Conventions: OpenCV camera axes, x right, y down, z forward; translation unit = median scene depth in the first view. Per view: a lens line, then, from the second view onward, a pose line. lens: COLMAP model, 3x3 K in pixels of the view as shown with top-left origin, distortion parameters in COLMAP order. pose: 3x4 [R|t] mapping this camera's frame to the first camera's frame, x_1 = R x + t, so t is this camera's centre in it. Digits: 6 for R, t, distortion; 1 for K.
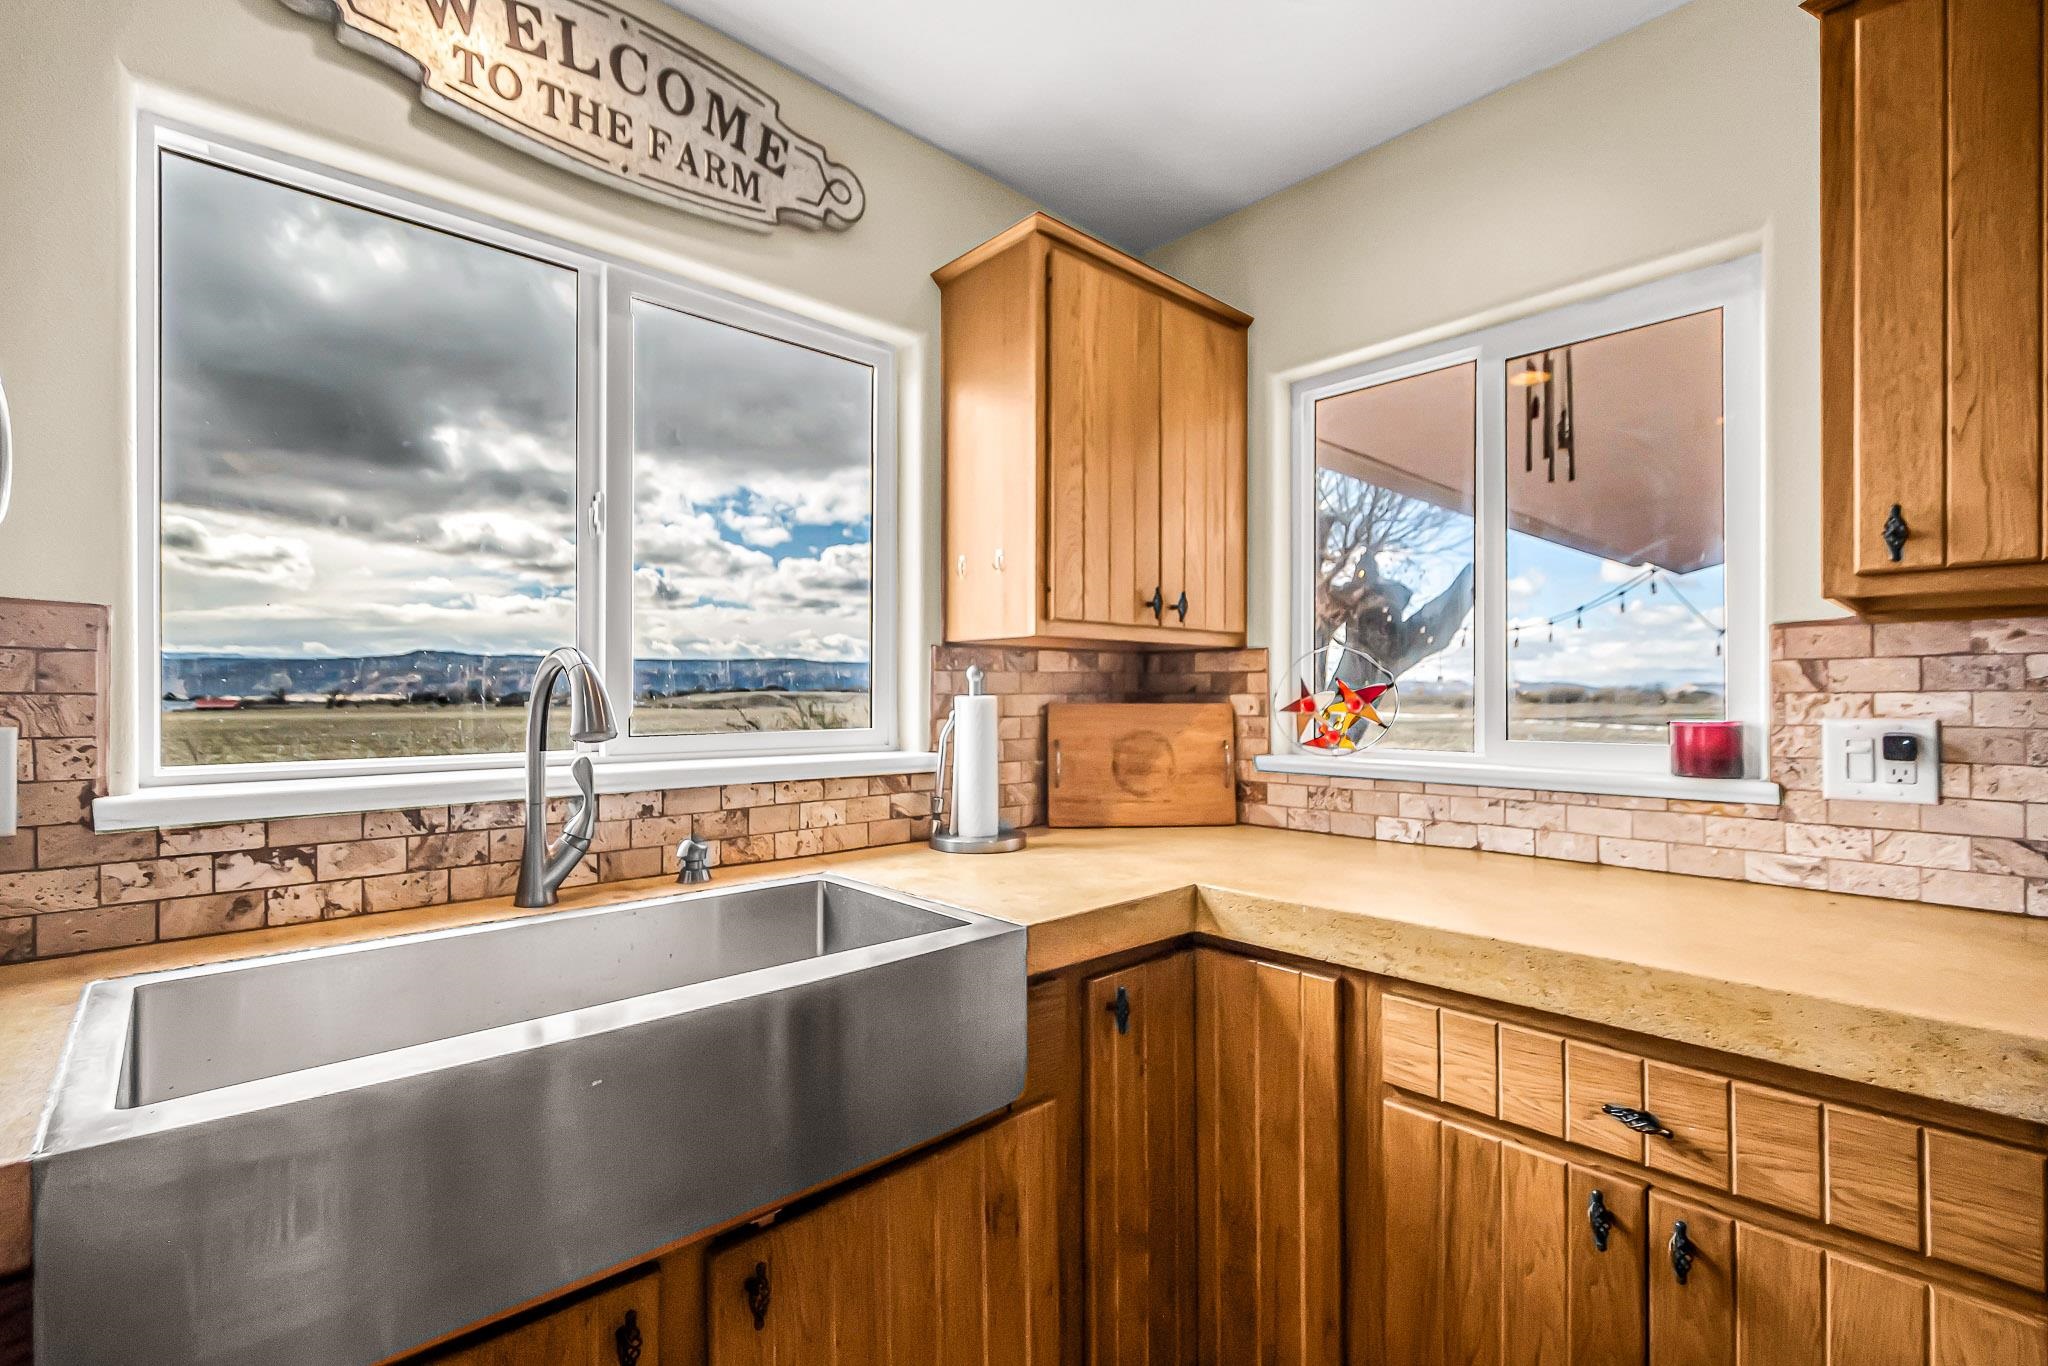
lens RADIAL K [[923.0, 0, 1020.4], [0, 923.0, 697.6], [0, 0, 1]] dist [-0.003310, -0.000425]
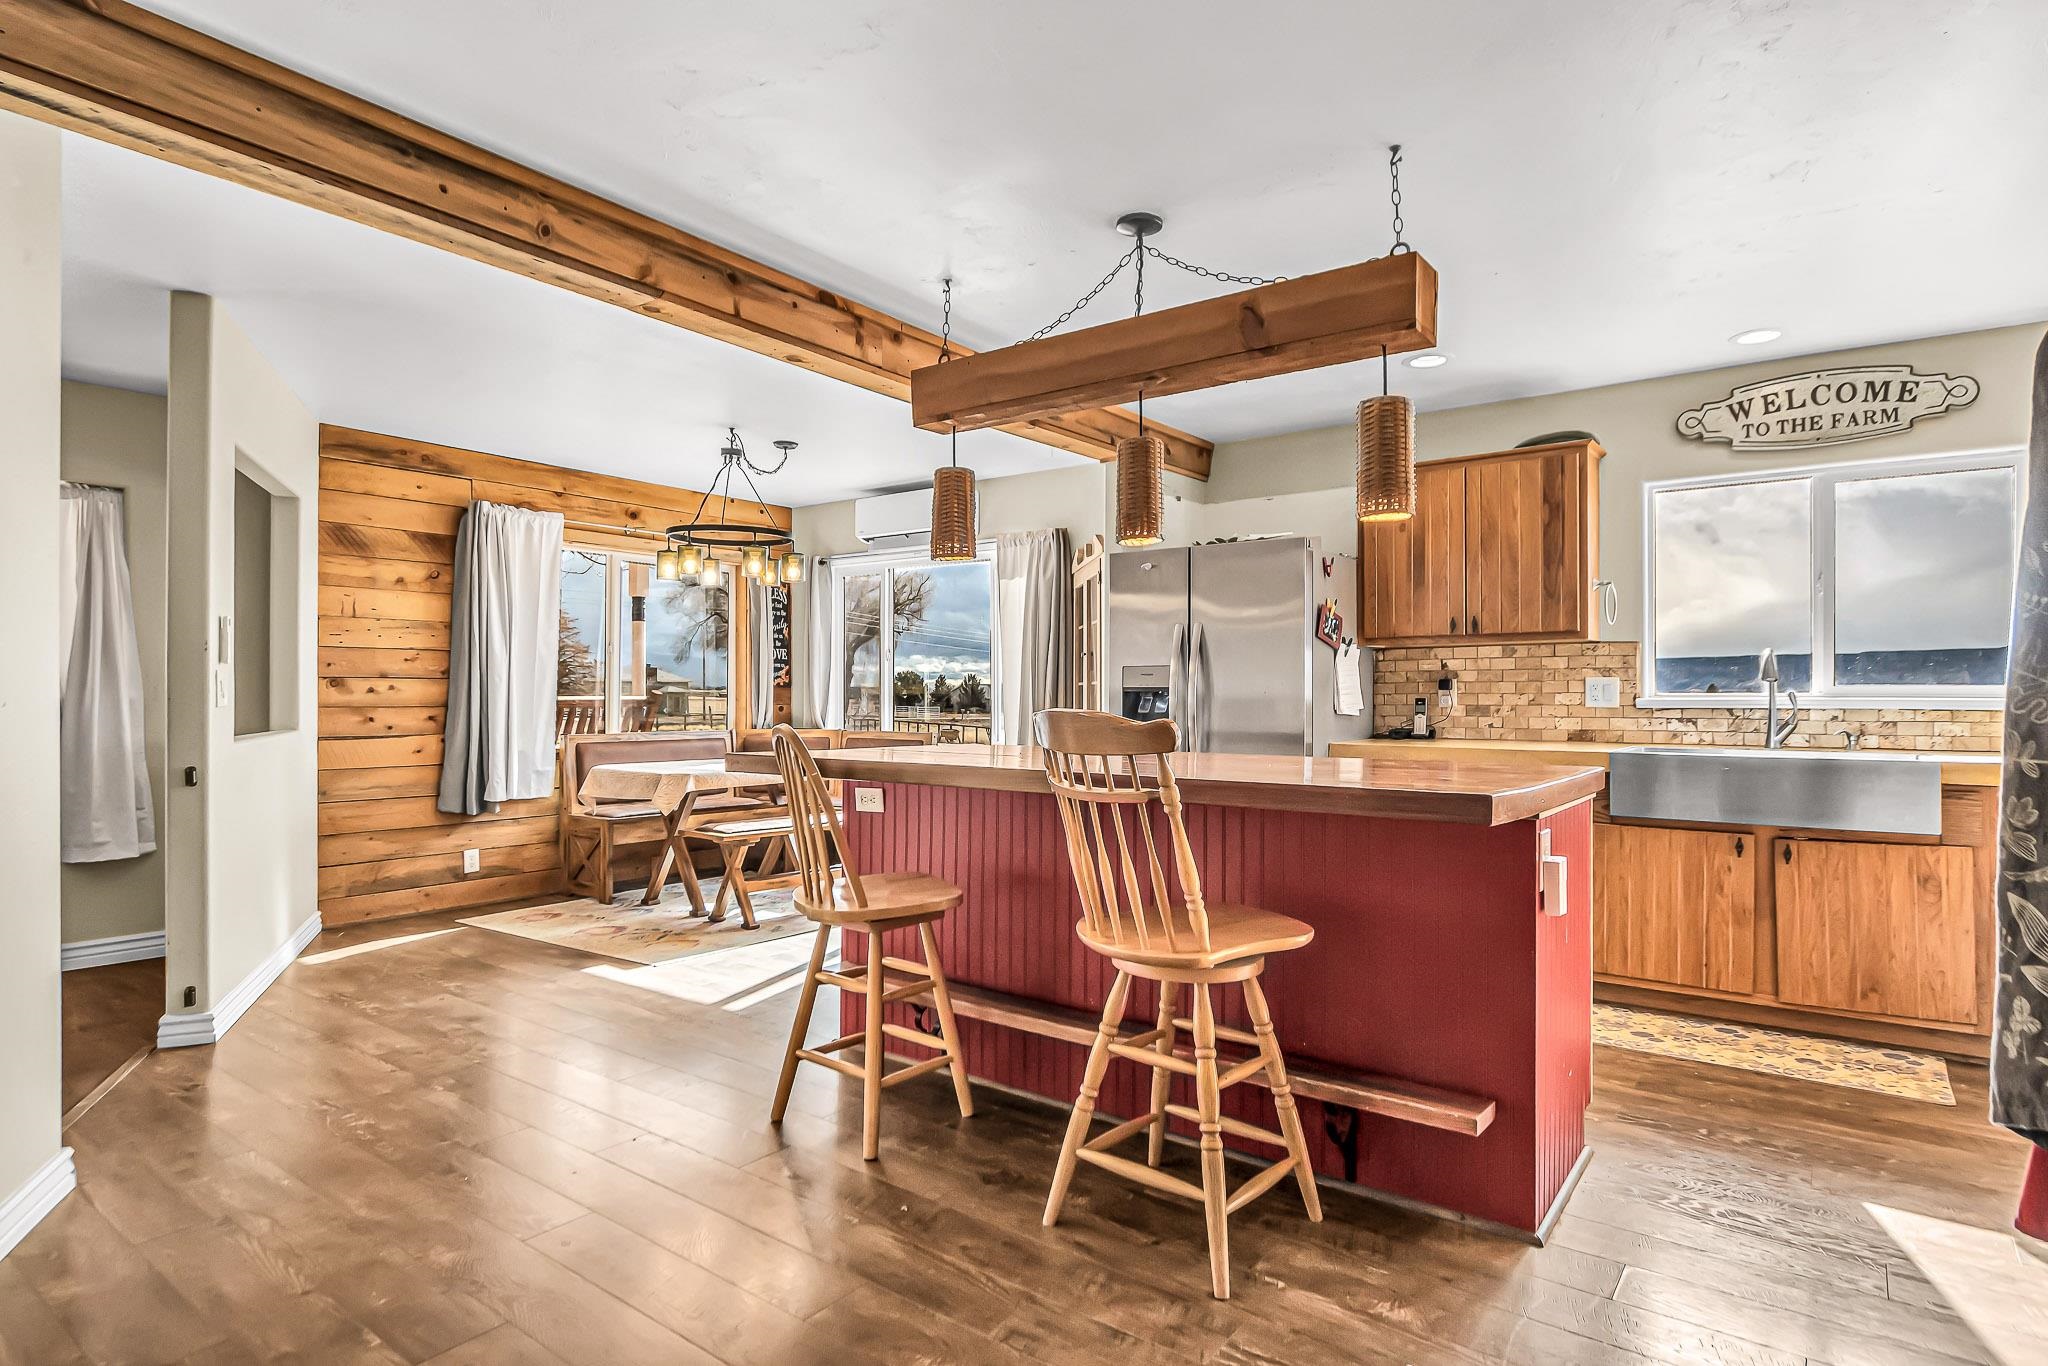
lens RADIAL K [[1154.3, 0, 1020.8], [0, 1154.3, 691.1], [0, 0, 1]] dist [0.002424, -0.000731]
pose [[0.203366, -0.002533, -0.979100, 1.899386], [-0.004019, 0.999986, -0.003422, 0.074602], [0.979095, 0.004631, 0.203353, -1.469693]]
